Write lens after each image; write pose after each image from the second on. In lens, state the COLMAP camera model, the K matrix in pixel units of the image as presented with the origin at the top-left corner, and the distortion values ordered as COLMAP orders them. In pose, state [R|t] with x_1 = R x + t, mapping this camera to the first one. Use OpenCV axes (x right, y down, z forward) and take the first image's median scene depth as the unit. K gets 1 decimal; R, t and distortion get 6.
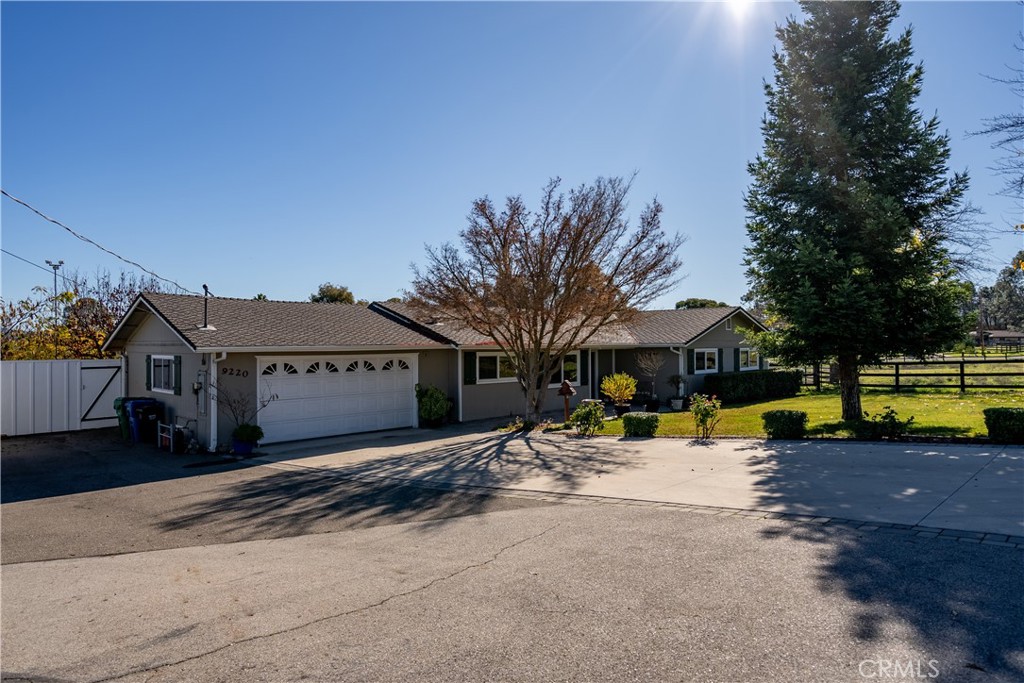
lens RADIAL K [[615.3, 0, 512.0], [0, 615.3, 341.5], [0, 0, 1]] dist [0.006066, 0.000599]
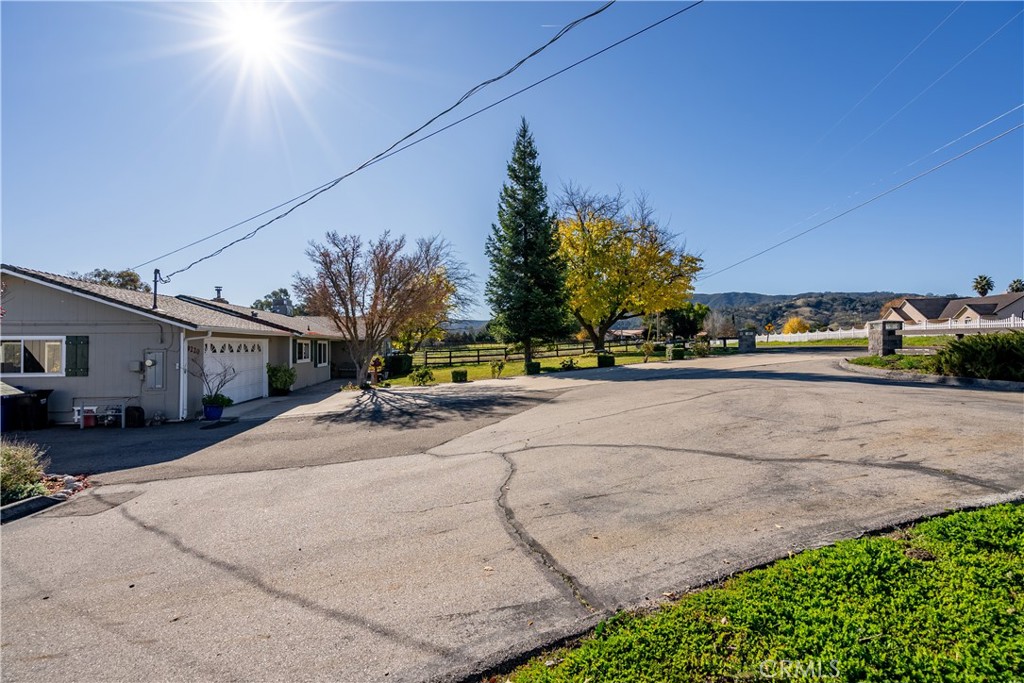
lens RADIAL K [[460.1, 0, 512.0], [0, 460.1, 341.5], [0, 0, 1]] dist [-0.003814, -0.000208]
pose [[0.597036, 0.009512, 0.802158, -0.692817], [-0.002245, 0.999946, -0.010187, 0.036634], [-0.802212, 0.004281, 0.597024, 0.017720]]
